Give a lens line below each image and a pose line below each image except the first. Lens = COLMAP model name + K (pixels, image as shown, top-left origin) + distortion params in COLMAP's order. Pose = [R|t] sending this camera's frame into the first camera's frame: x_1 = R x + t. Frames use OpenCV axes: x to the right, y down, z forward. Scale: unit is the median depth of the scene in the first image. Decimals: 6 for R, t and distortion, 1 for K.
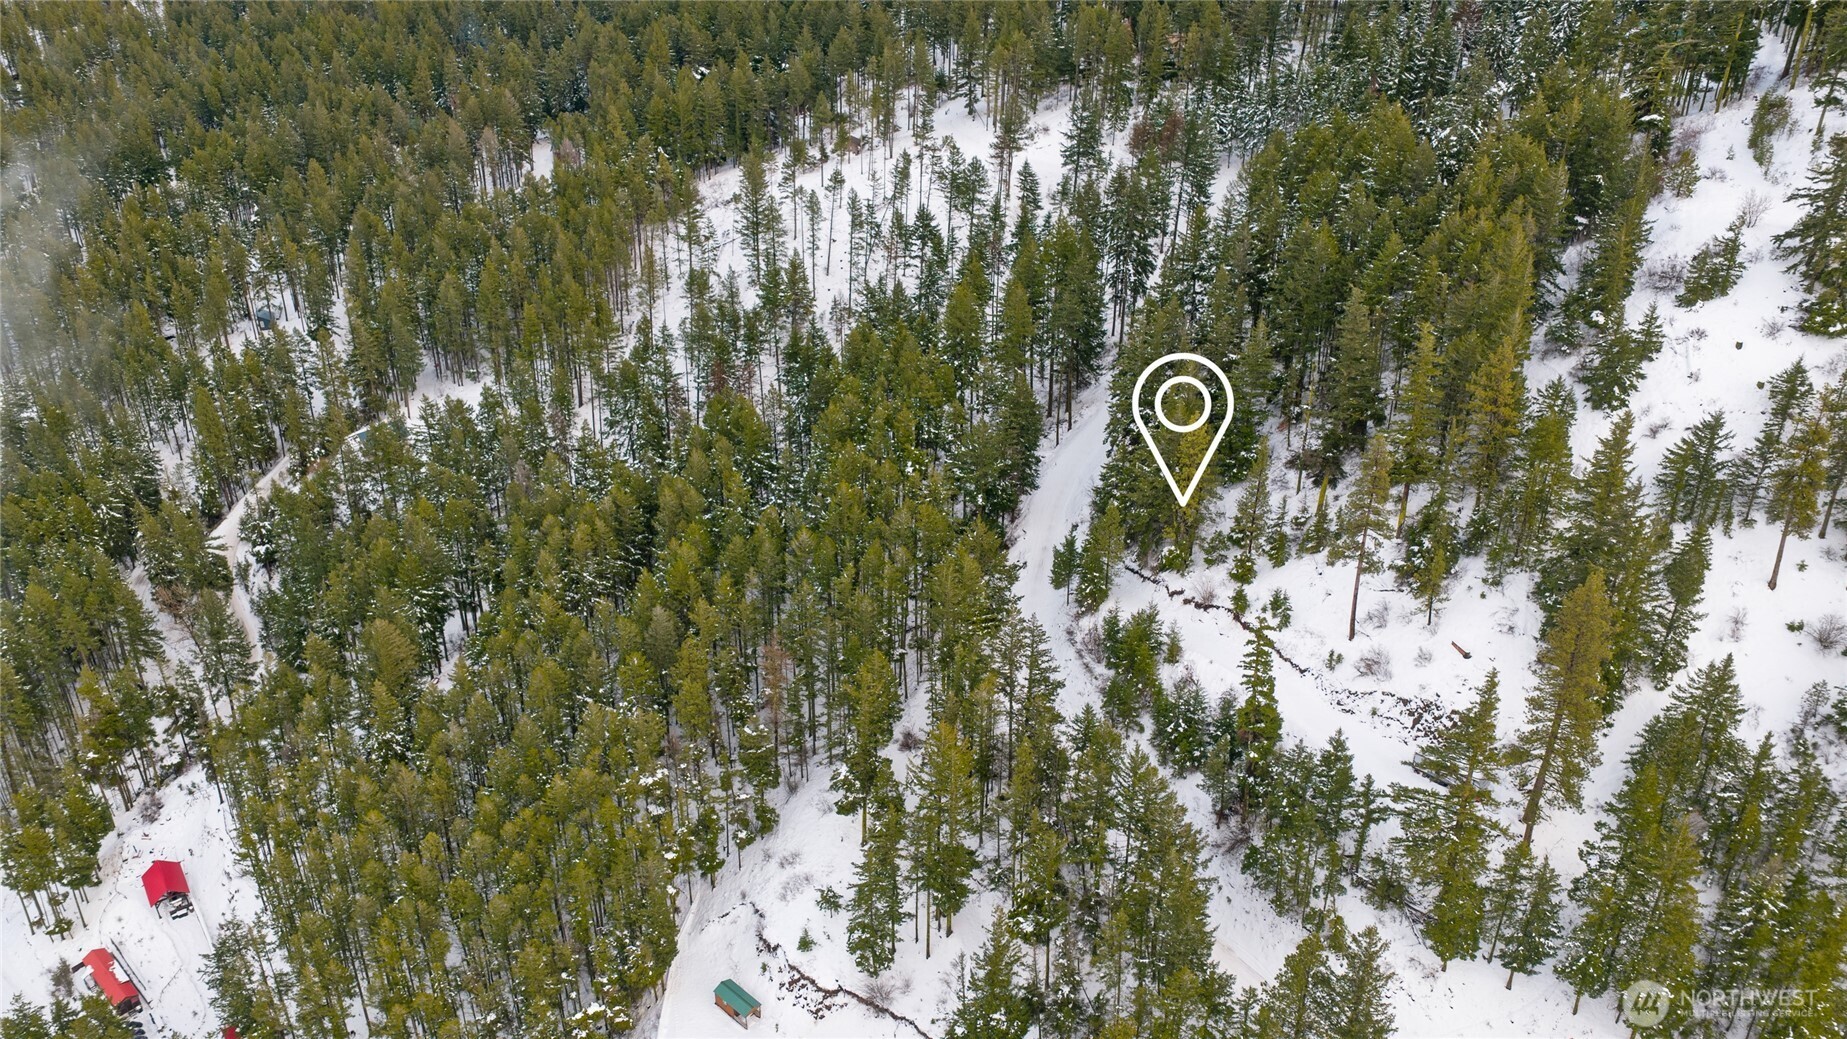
lens RADIAL K [[1610.1, 0, 923.5], [0, 1610.1, 519.5], [0, 0, 1]] dist [0.009211, -0.001411]
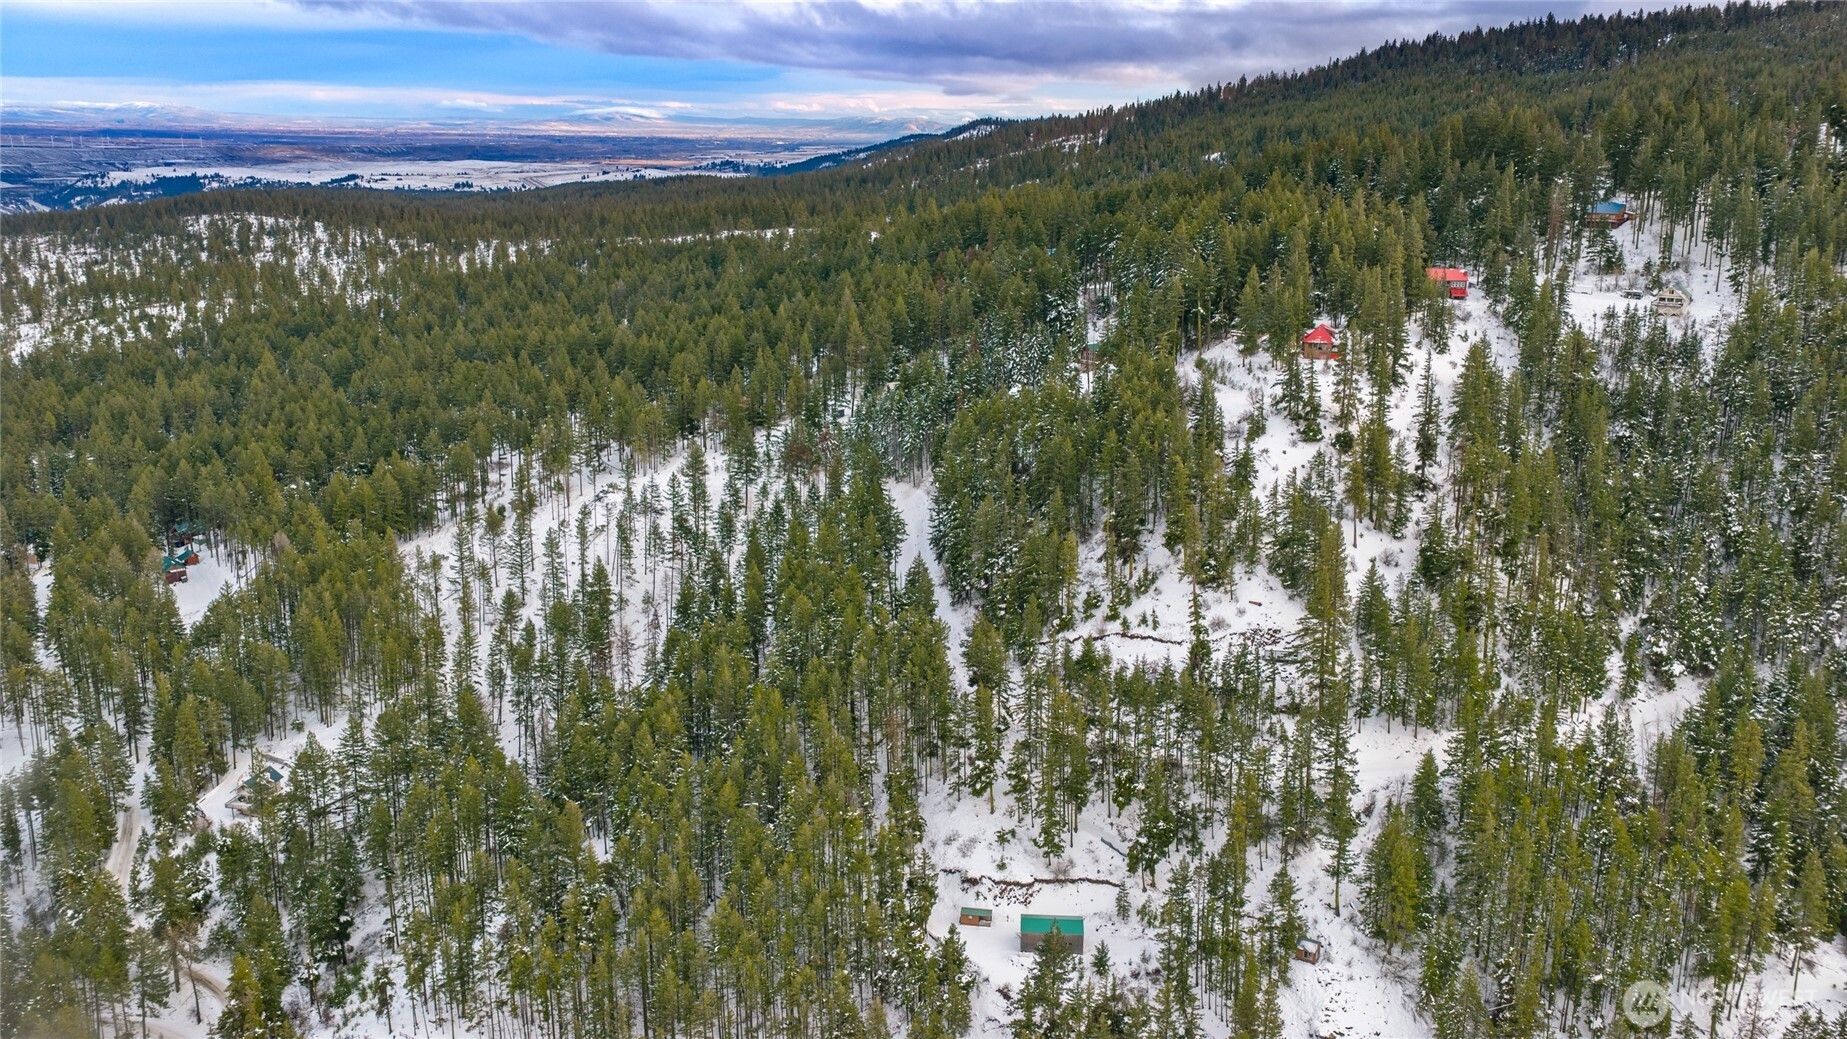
lens RADIAL K [[1568.3, 0, 919.7], [0, 1568.3, 463.8], [0, 0, 1]] dist [0.021915, -0.006002]
pose [[0.829896, -0.125211, 0.543687, -0.897787], [0.286013, 0.932179, -0.221897, 0.200549], [-0.479029, 0.339653, 0.809424, -0.360584]]
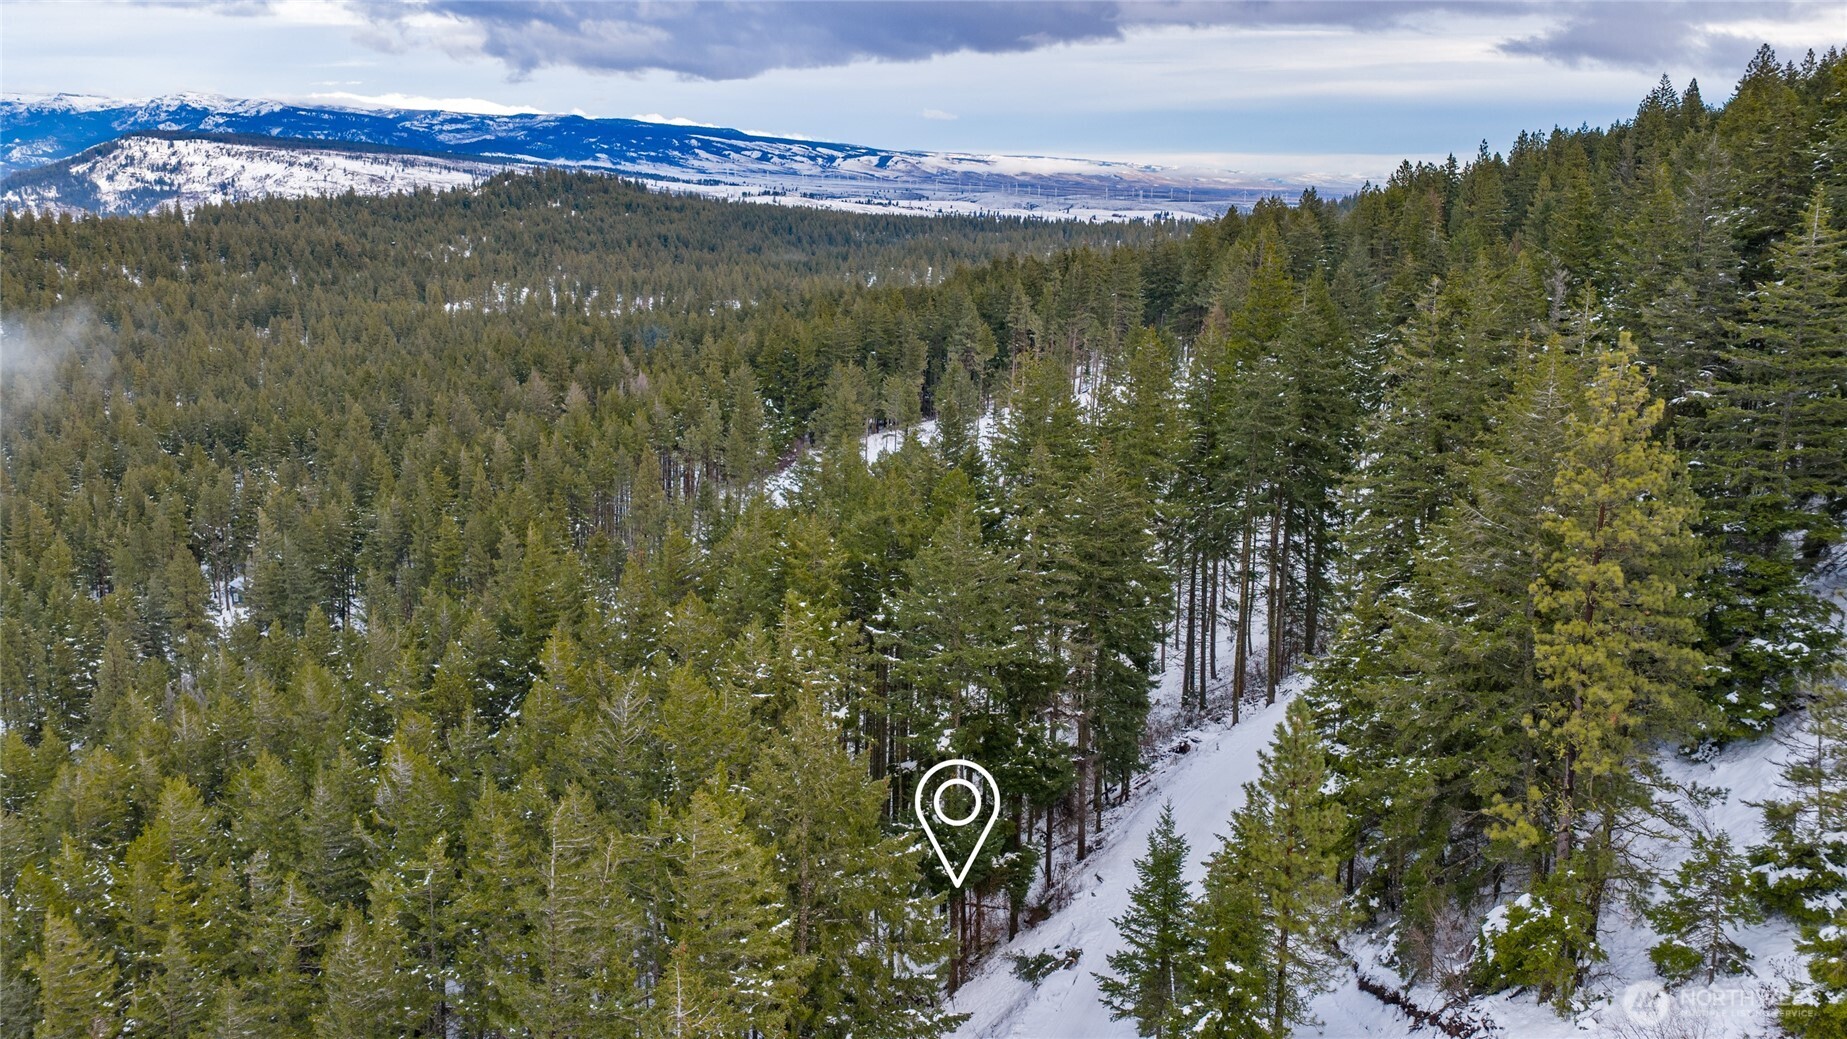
lens RADIAL K [[1568.3, 0, 919.7], [0, 1568.3, 463.8], [0, 0, 1]] dist [0.021915, -0.006002]
pose [[0.977296, 0.050499, -0.205771, 0.108830], [-0.117350, 0.937624, -0.327246, 0.049359], [0.176410, 0.343963, 0.922263, 0.730076]]
